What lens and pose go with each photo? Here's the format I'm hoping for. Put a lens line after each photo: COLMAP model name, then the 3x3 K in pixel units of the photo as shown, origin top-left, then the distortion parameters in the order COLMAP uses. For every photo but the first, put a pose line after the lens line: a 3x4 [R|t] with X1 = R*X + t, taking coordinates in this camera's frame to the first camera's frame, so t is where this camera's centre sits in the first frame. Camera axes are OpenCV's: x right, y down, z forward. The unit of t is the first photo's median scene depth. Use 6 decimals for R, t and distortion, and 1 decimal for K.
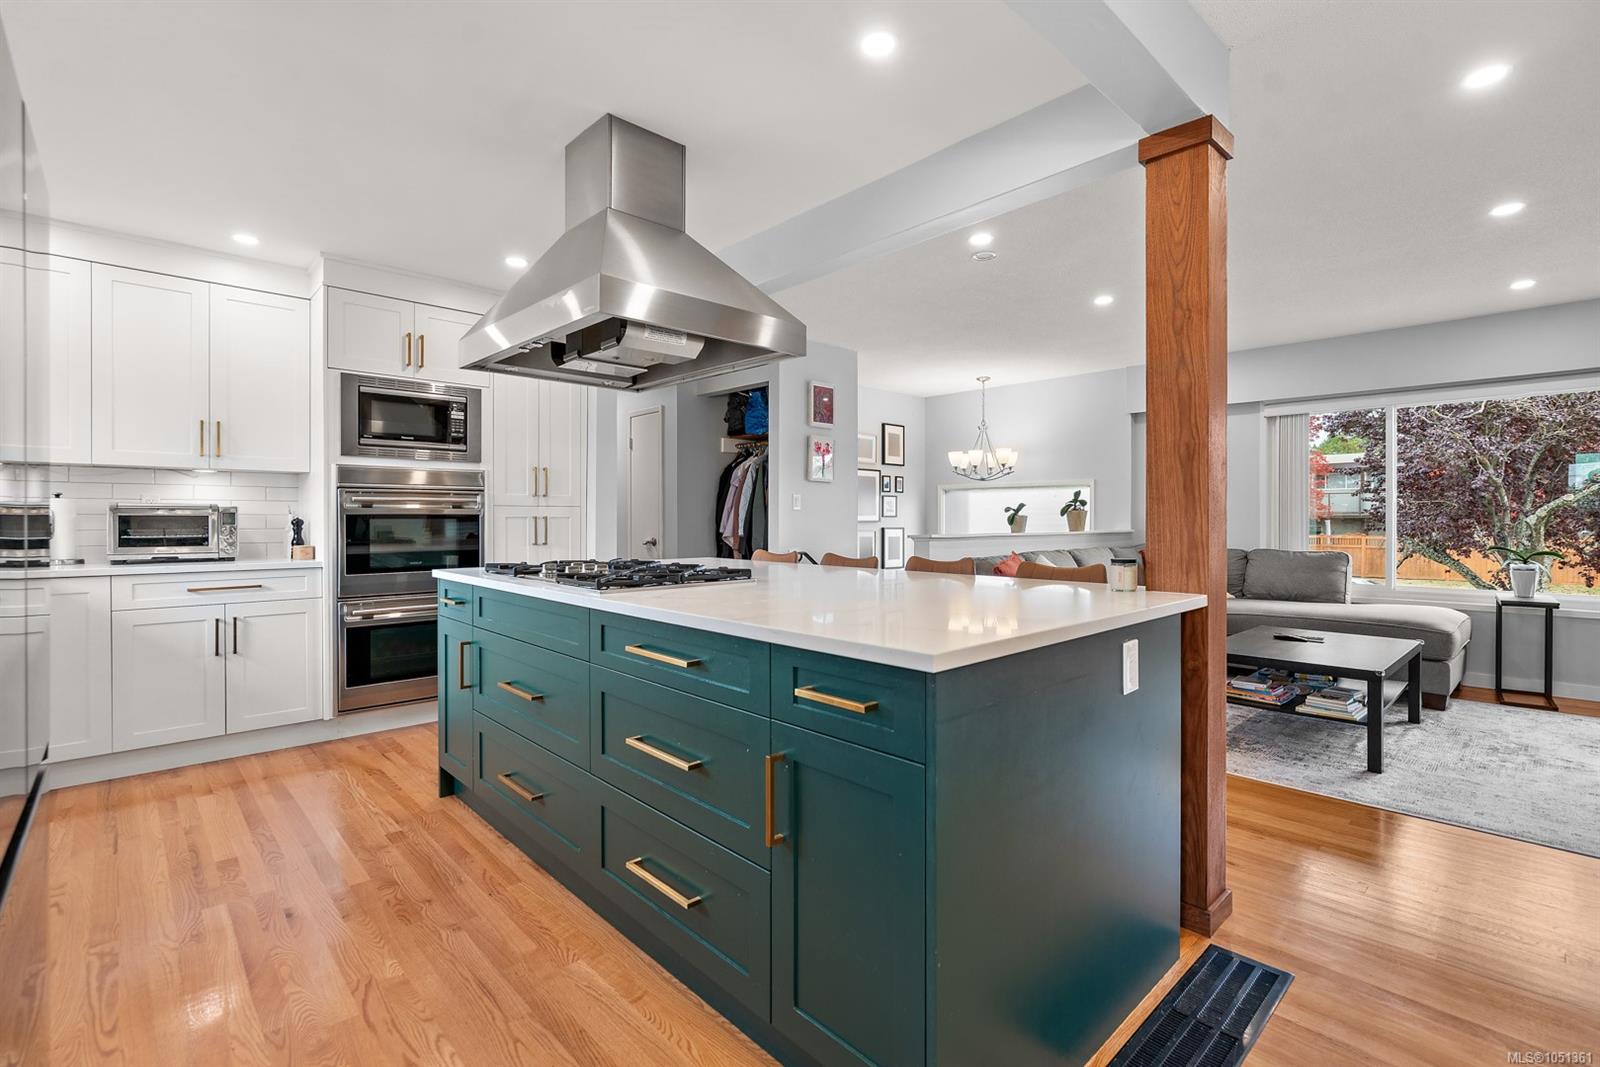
lens RADIAL K [[727.1, 0, 802.2], [0, 727.1, 525.8], [0, 0, 1]] dist [-0.007689, 0.003940]
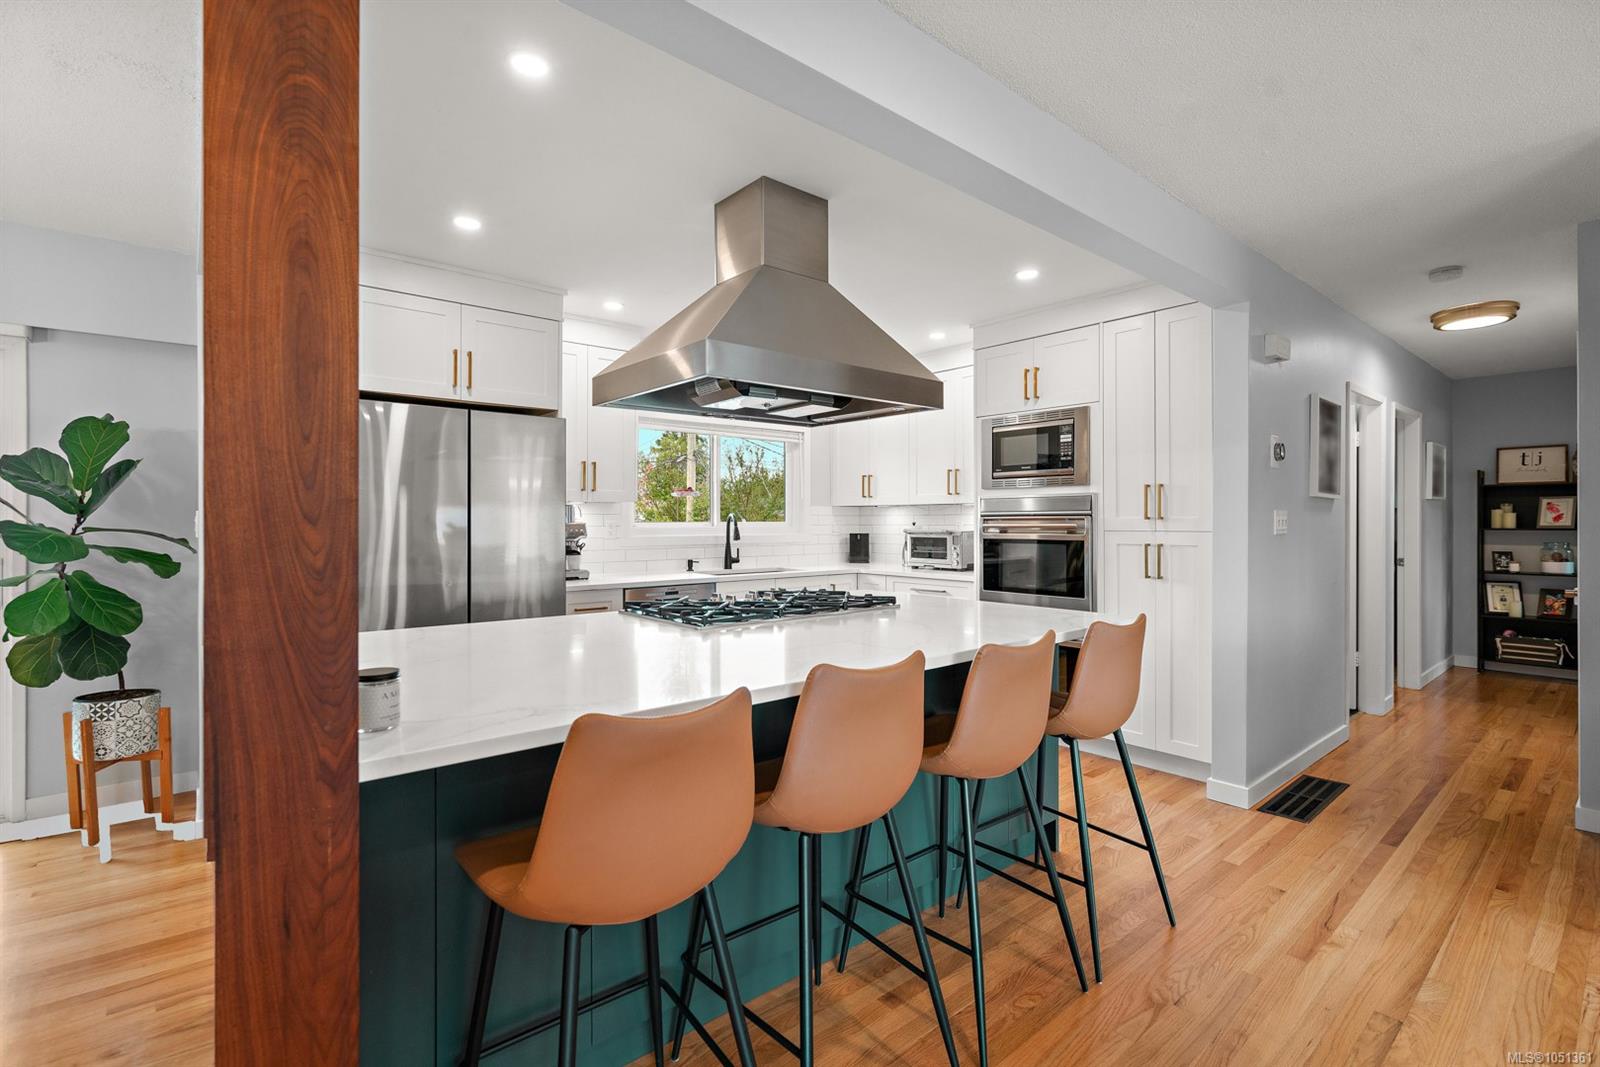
lens RADIAL K [[727.1, 0, 804.0], [0, 727.1, 524.6], [0, 0, 1]] dist [-0.007689, 0.003940]
pose [[-0.059689, 0.004300, -0.998208, 0.536218], [-0.007913, 0.999957, 0.004780, -0.039463], [0.998186, 0.008184, -0.059653, 0.730455]]
